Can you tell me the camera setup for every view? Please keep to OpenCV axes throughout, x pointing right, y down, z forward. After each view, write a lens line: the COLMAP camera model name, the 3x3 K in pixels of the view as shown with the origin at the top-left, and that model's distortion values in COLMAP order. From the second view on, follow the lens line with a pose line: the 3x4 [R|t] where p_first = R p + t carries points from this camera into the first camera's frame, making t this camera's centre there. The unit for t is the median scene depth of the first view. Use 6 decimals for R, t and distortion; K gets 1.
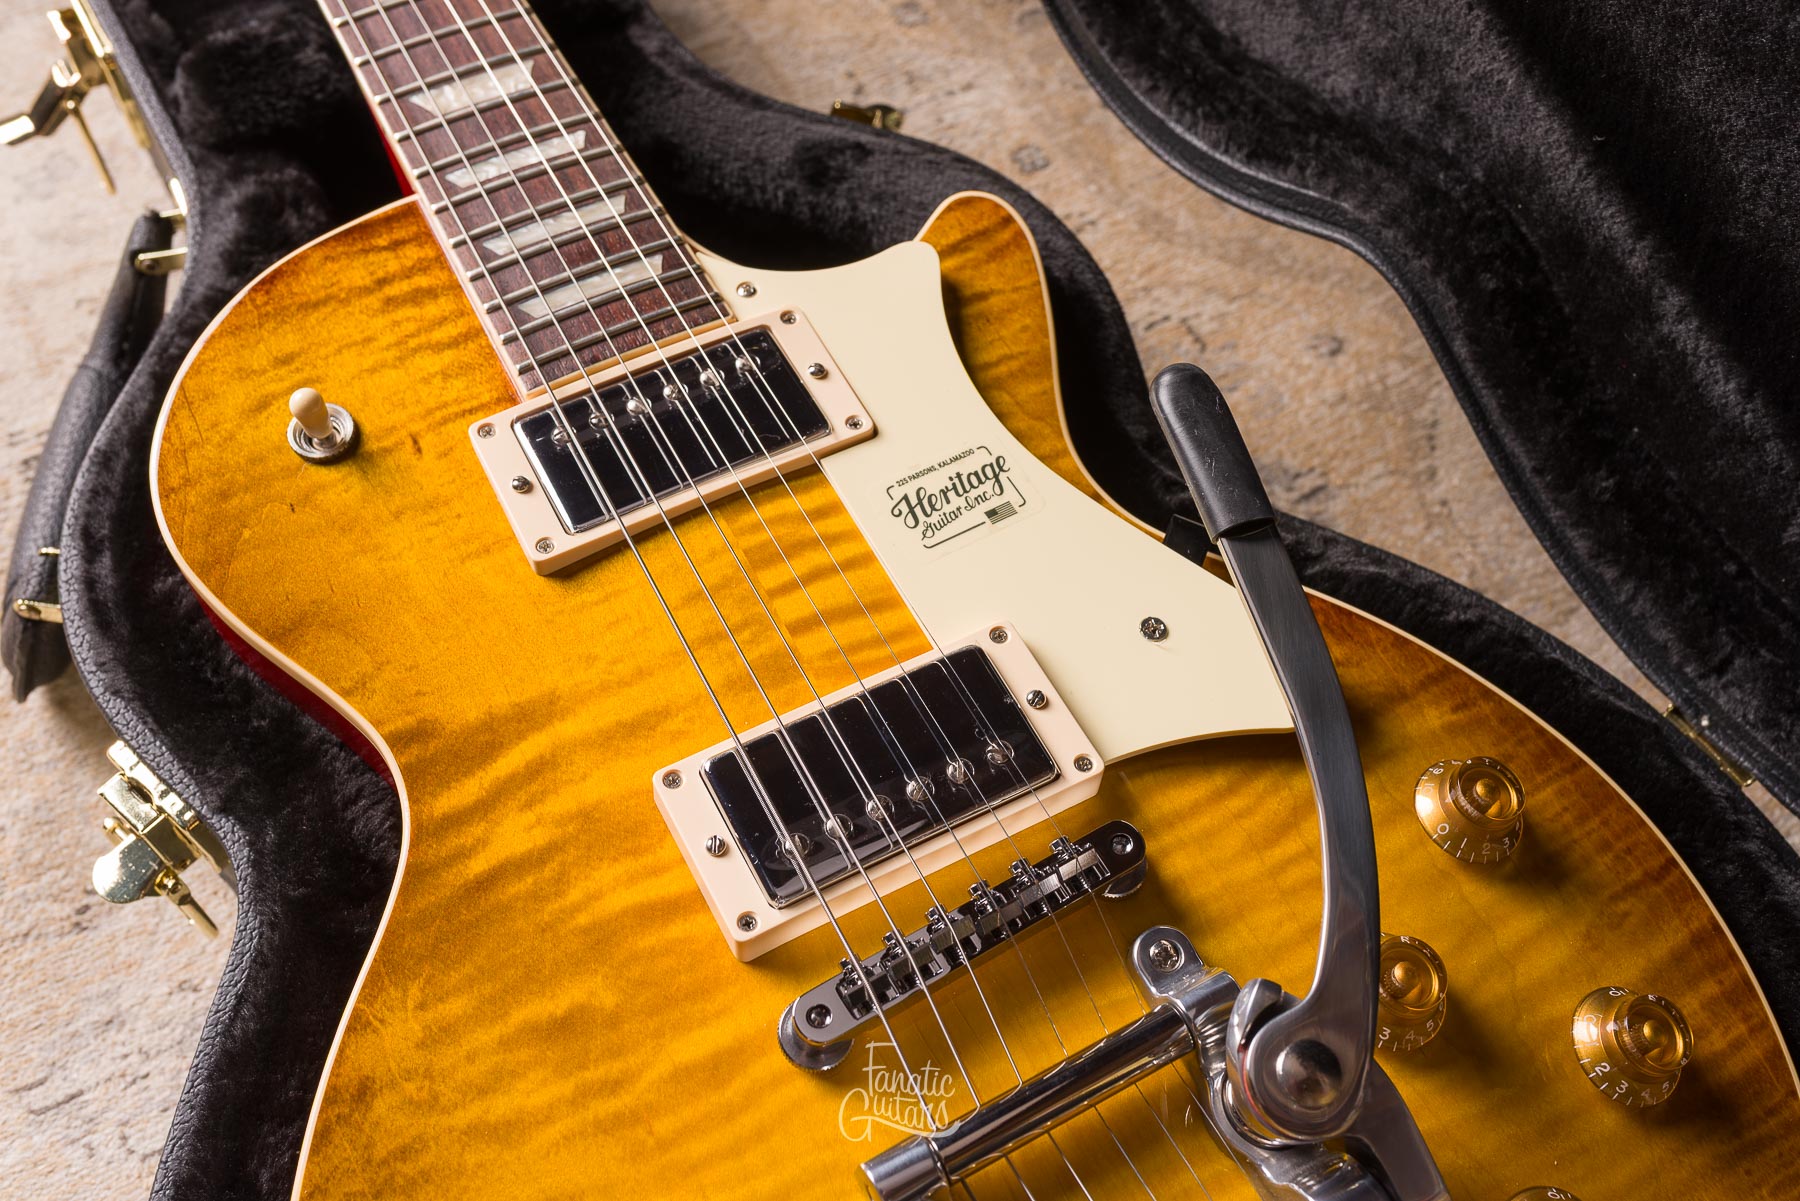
lens RADIAL K [[1767.7, 0, 891.5], [0, 1767.7, 599.0], [0, 0, 1]] dist [-0.000960, 0.004724]
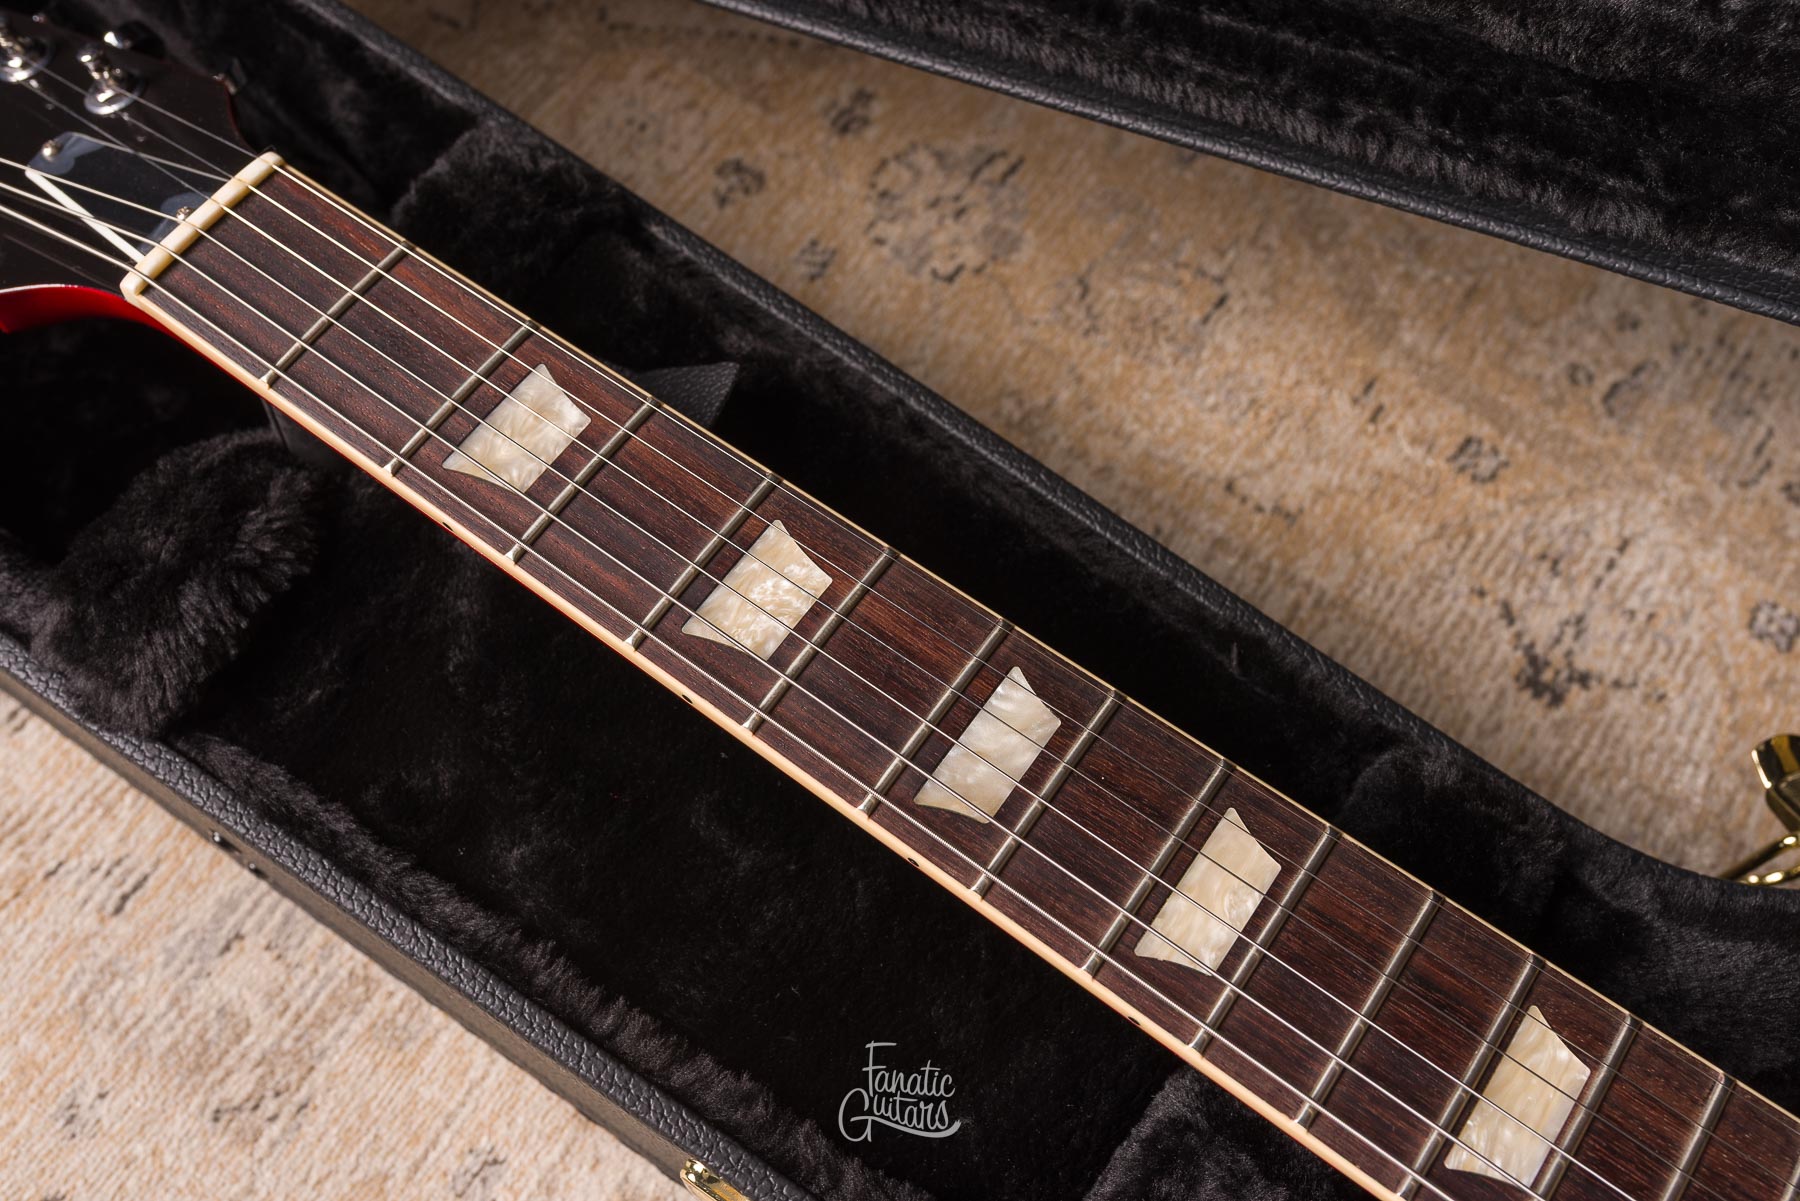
lens RADIAL K [[1788.6, 0, 899.4], [0, 1788.6, 600.7], [0, 0, 1]] dist [0.003990, -0.006606]
pose [[0.898482, -0.399915, 0.181104, -0.584267], [0.374129, 0.913340, 0.160737, -0.794402], [-0.229691, -0.076663, 0.970240, 0.565628]]
